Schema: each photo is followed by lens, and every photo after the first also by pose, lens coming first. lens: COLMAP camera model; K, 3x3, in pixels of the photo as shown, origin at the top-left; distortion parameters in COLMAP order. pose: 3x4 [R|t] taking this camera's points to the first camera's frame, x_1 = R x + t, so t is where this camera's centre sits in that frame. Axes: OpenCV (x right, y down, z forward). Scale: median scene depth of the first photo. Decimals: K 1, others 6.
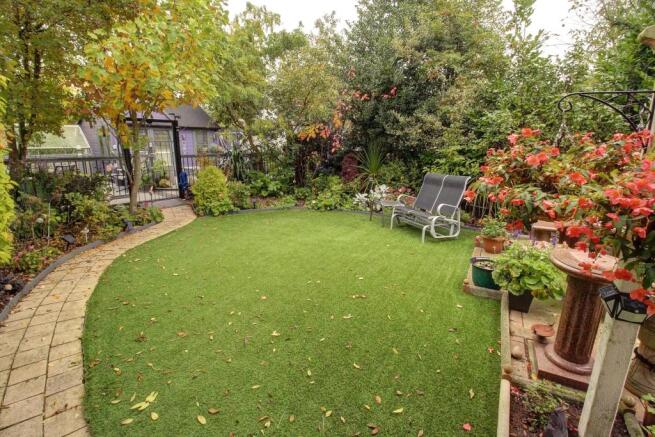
lens RADIAL K [[301.6, 0, 330.1], [0, 301.6, 208.2], [0, 0, 1]] dist [0.000377, -0.017664]
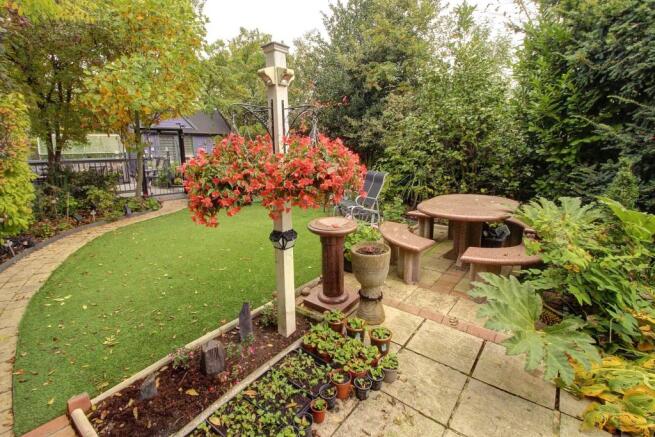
lens RADIAL K [[301.6, 0, 330.1], [0, 301.6, 208.2], [0, 0, 1]] dist [0.000377, -0.017664]
pose [[0.988397, 0.015136, -0.151139, 0.366195], [-0.016760, 0.999815, -0.009477, 0.040281], [0.150968, 0.011900, 0.988467, -0.146732]]
